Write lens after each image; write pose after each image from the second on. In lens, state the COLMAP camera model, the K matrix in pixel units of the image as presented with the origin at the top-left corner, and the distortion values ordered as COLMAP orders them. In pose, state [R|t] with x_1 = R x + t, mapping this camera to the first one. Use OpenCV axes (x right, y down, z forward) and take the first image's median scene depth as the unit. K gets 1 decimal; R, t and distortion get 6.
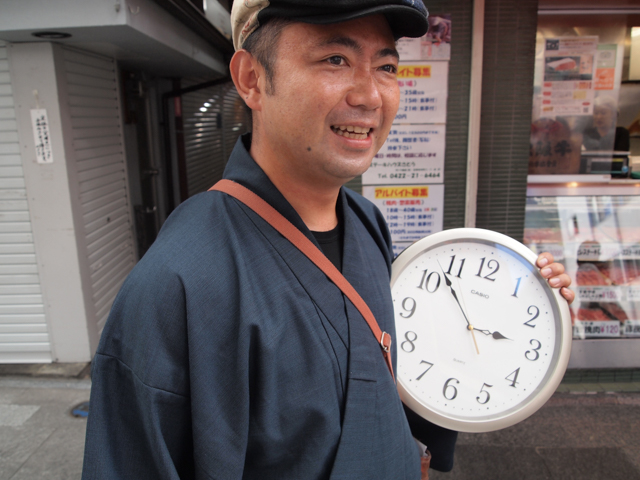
lens RADIAL K [[516.2, 0, 320.0], [0, 516.2, 240.0], [0, 0, 1]] dist [-0.060765, 0.003569]
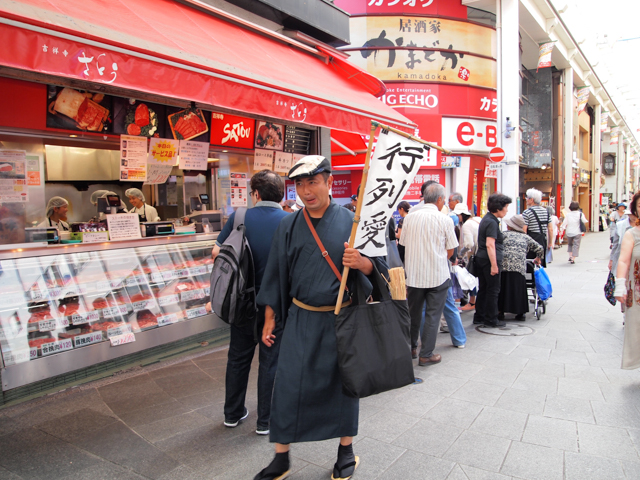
lens RADIAL K [[516.2, 0, 320.0], [0, 516.2, 240.0], [0, 0, 1]] dist [-0.060765, 0.003569]
pose [[0.520483, -0.049957, 0.852409, -0.273508], [0.213824, 0.974105, -0.073473, 0.146139], [-0.826666, 0.220507, 0.517688, -0.426508]]
